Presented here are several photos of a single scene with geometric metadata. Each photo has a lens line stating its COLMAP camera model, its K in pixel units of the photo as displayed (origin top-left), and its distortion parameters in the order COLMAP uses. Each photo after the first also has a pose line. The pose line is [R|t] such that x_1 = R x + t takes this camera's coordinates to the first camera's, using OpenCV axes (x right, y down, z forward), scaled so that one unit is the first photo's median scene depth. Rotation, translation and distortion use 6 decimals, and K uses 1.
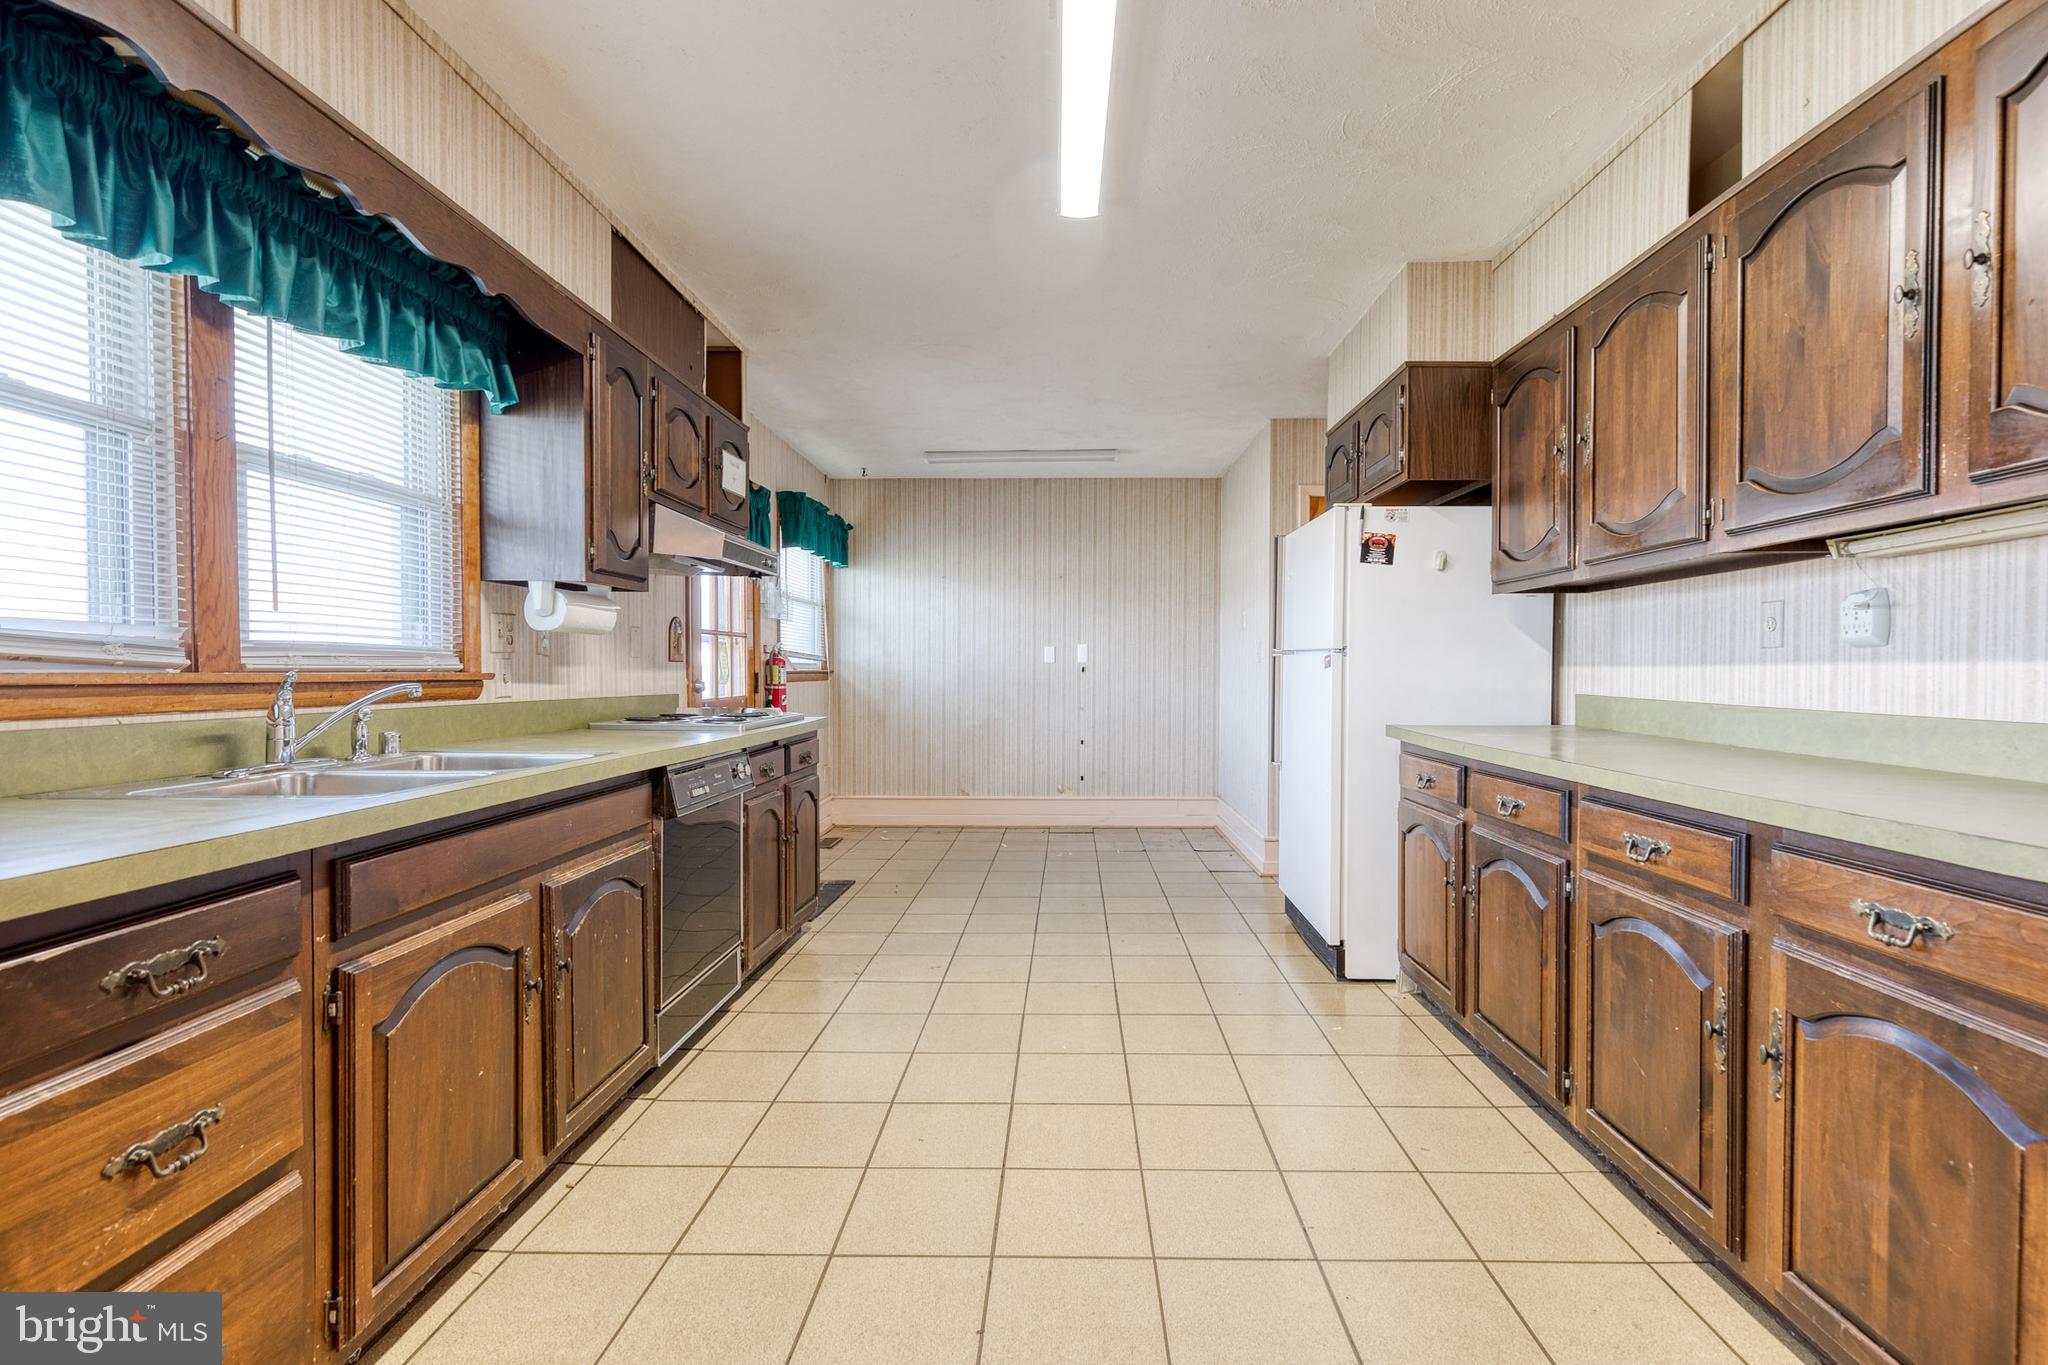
lens RADIAL K [[922.8, 0, 1048.0], [0, 922.8, 682.9], [0, 0, 1]] dist [0.006087, 0.000037]
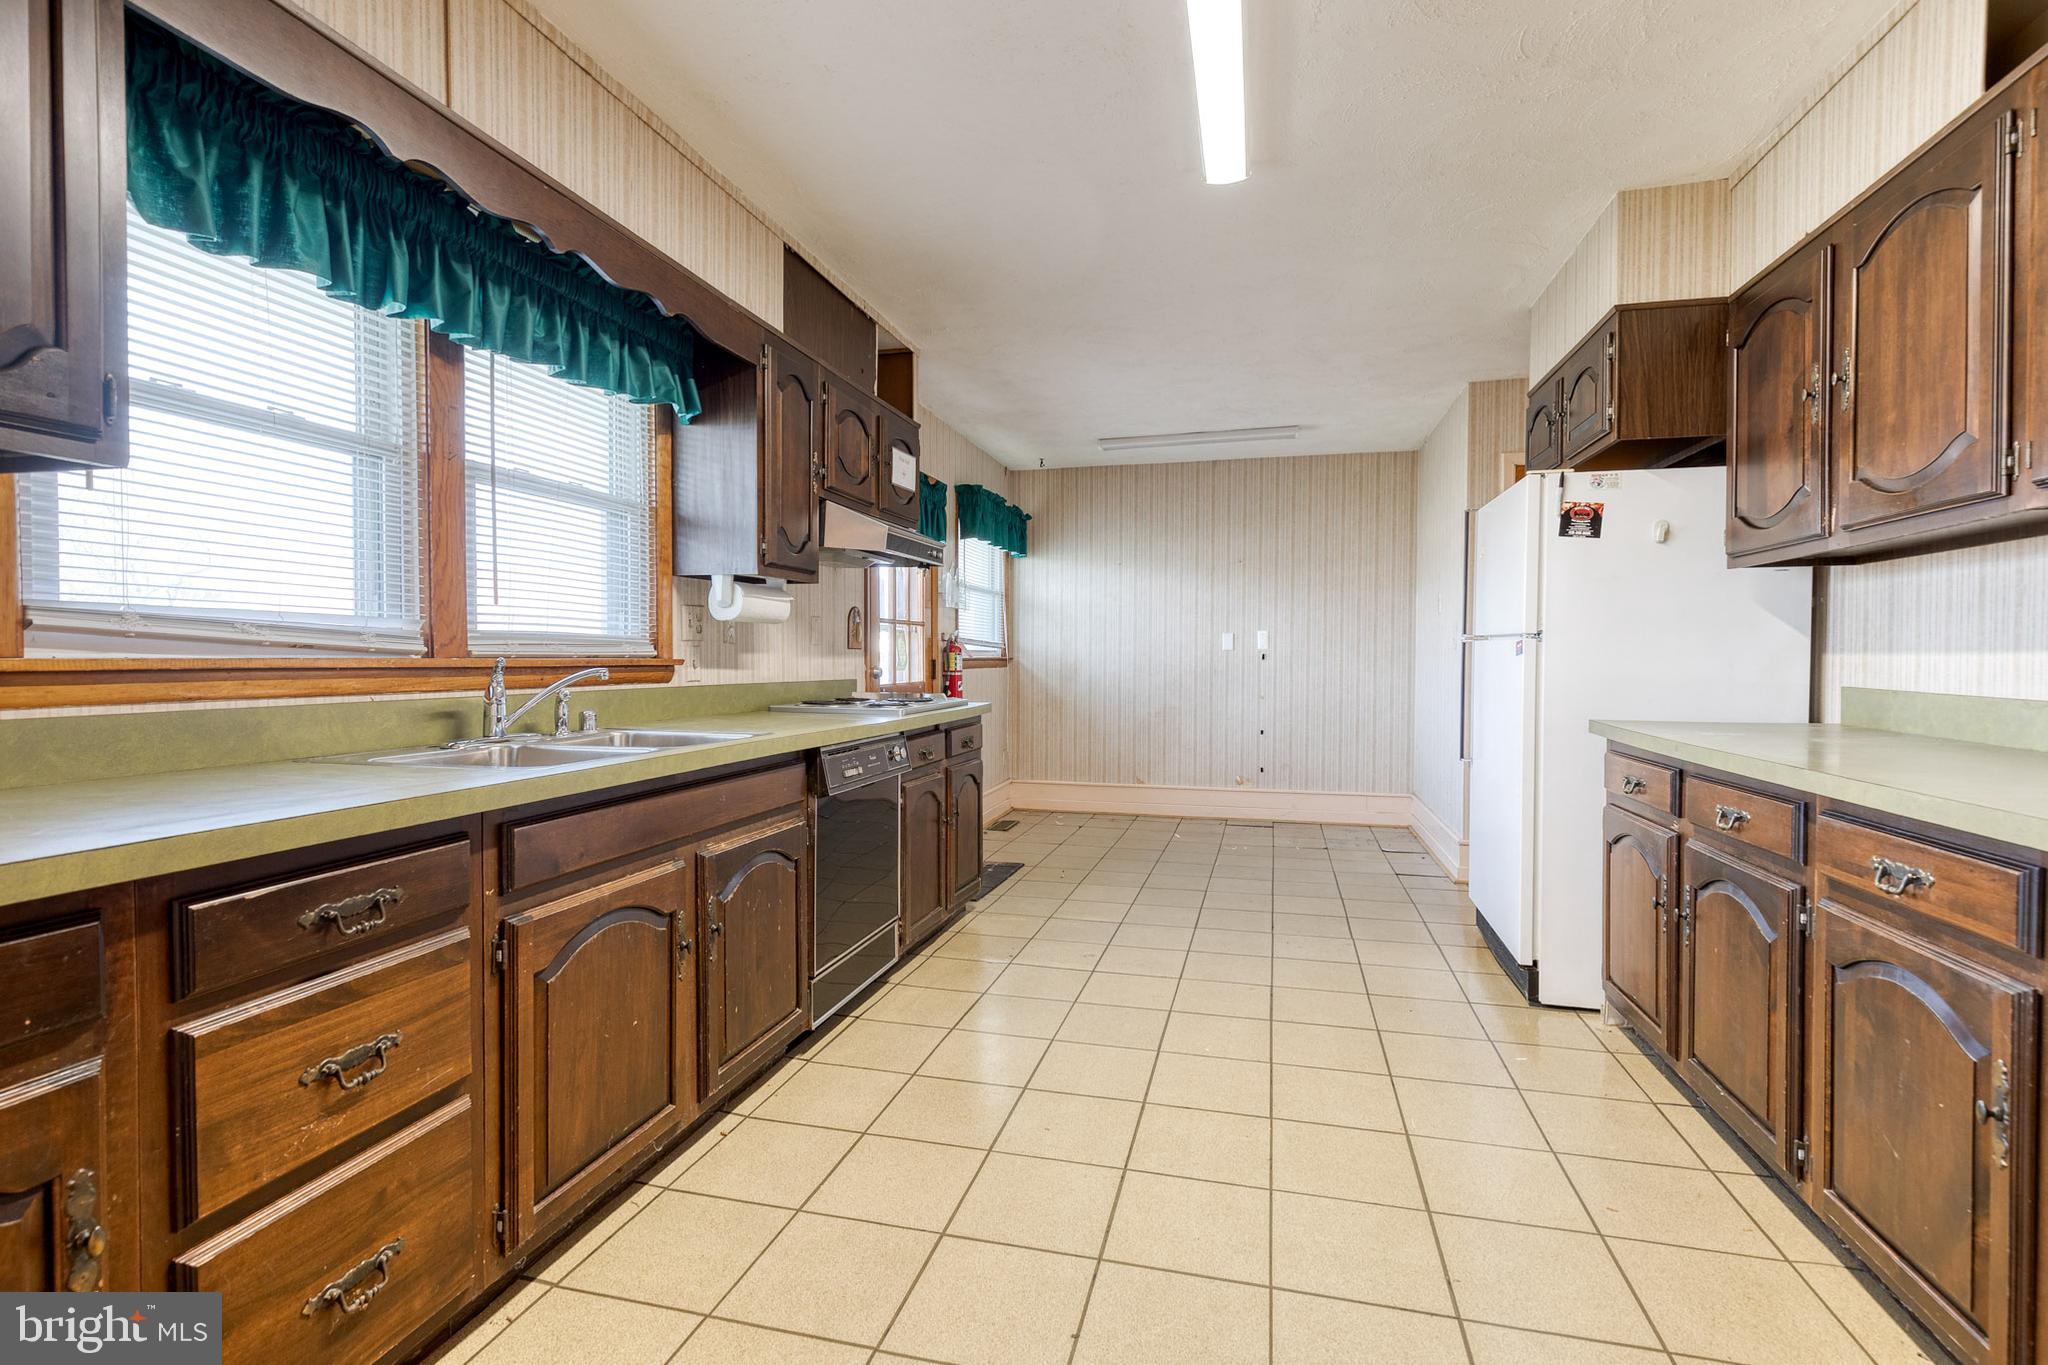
lens RADIAL K [[919.8, 0, 1034.7], [0, 919.8, 671.1], [0, 0, 1]] dist [0.005557, -0.000850]
pose [[0.973514, 0.004503, -0.228582, 0.067110], [-0.004311, 0.999990, 0.001336, 0.000231], [0.228585, -0.000315, 0.973524, 0.029628]]
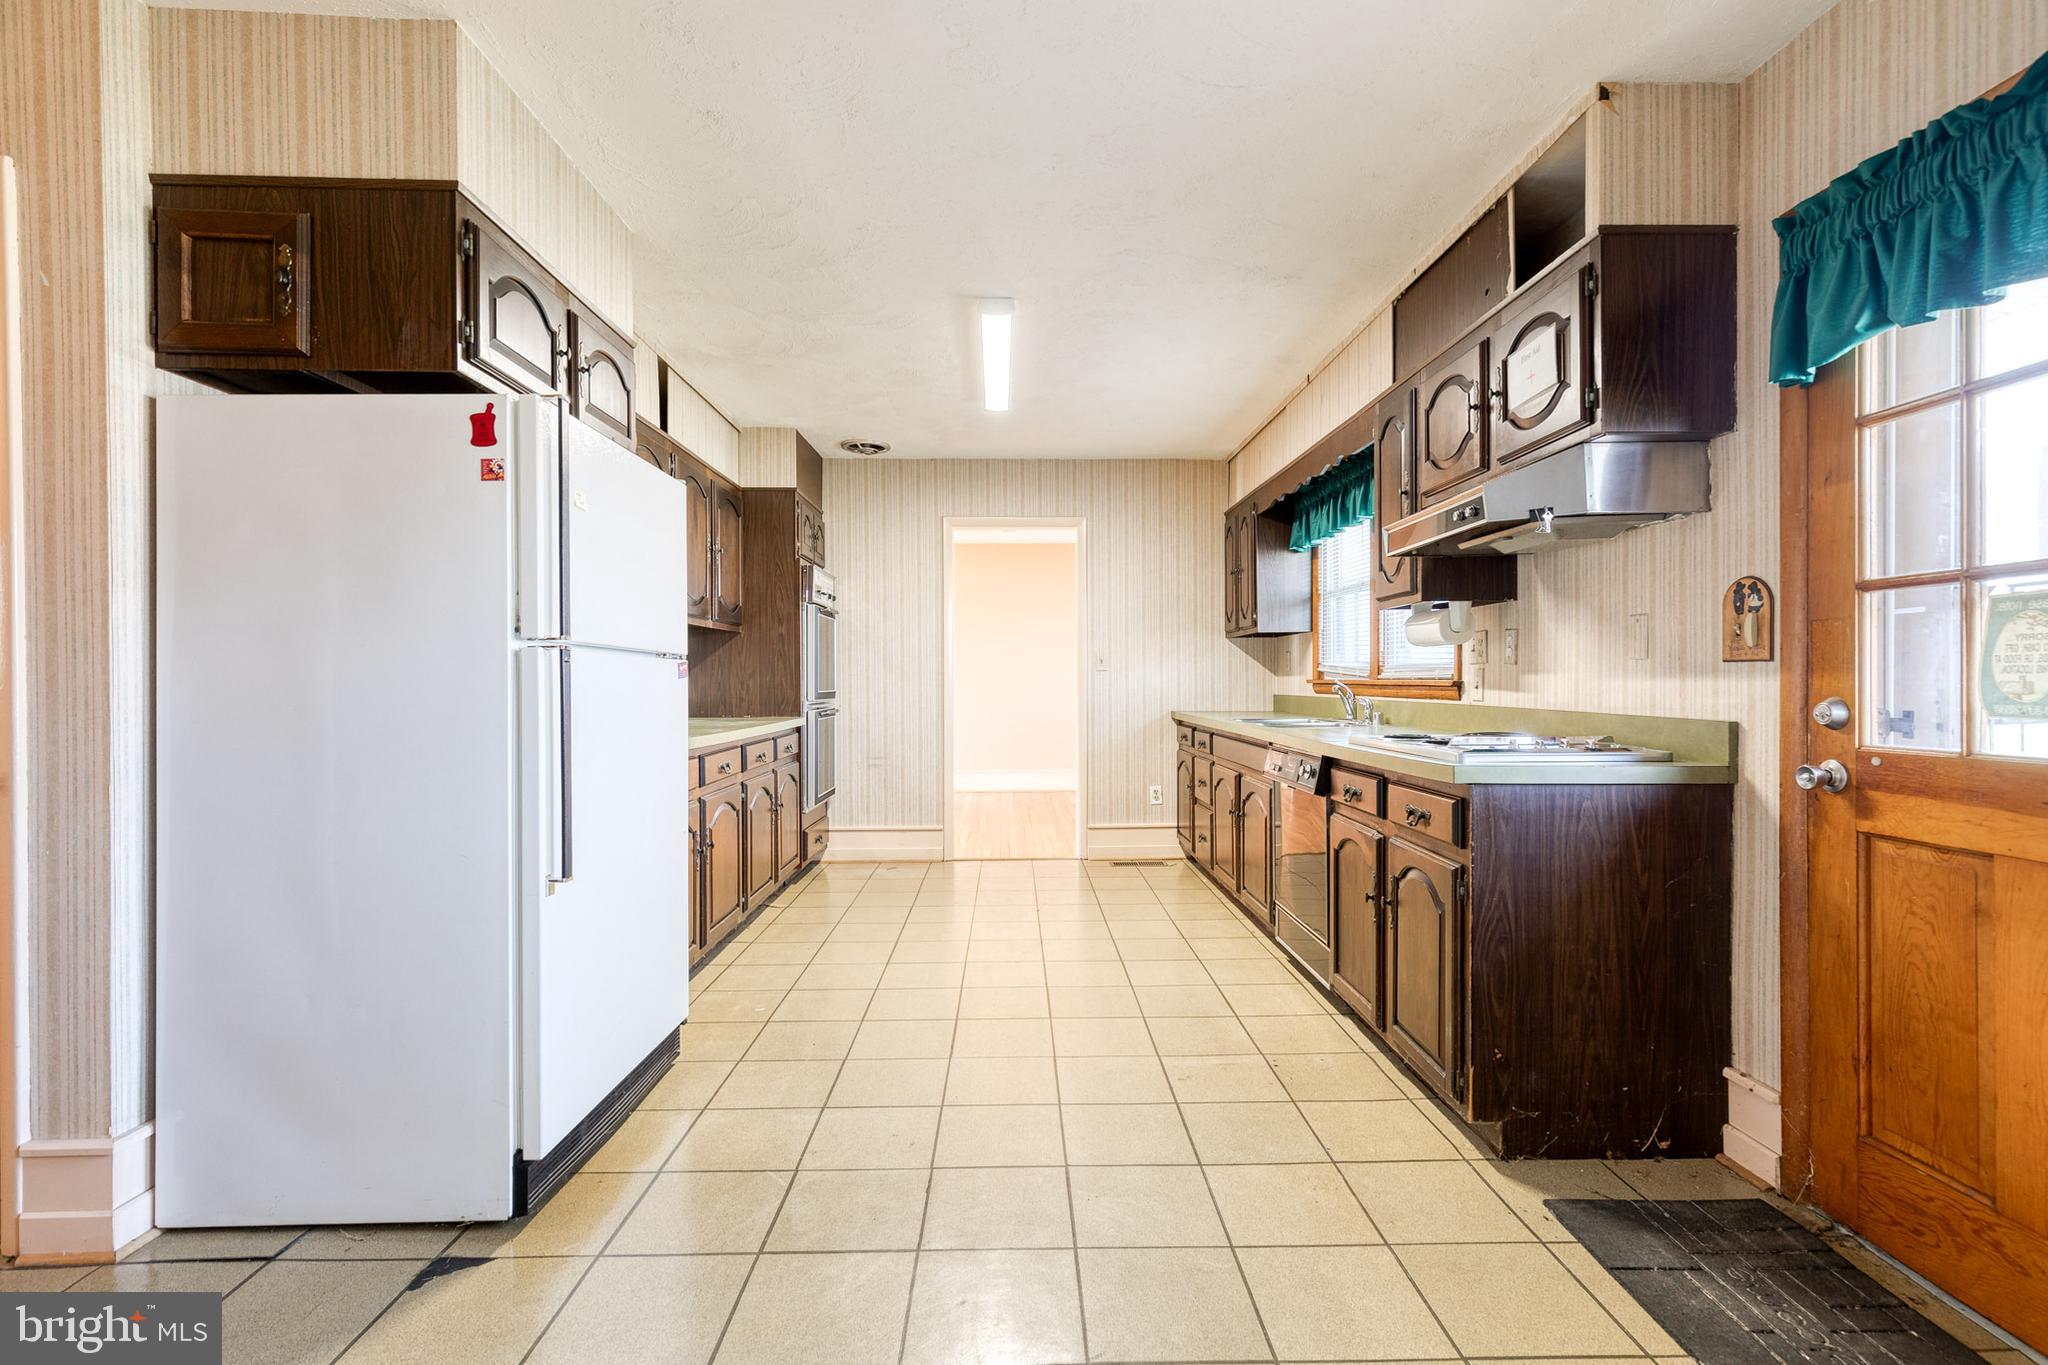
lens RADIAL K [[922.8, 0, 1048.0], [0, 922.8, 682.9], [0, 0, 1]] dist [0.006087, 0.000037]
pose [[-0.998648, 0.002220, -0.051941, 0.034811], [0.001289, 0.999838, 0.017939, -0.035100], [0.051973, 0.017848, -0.998489, 2.513278]]
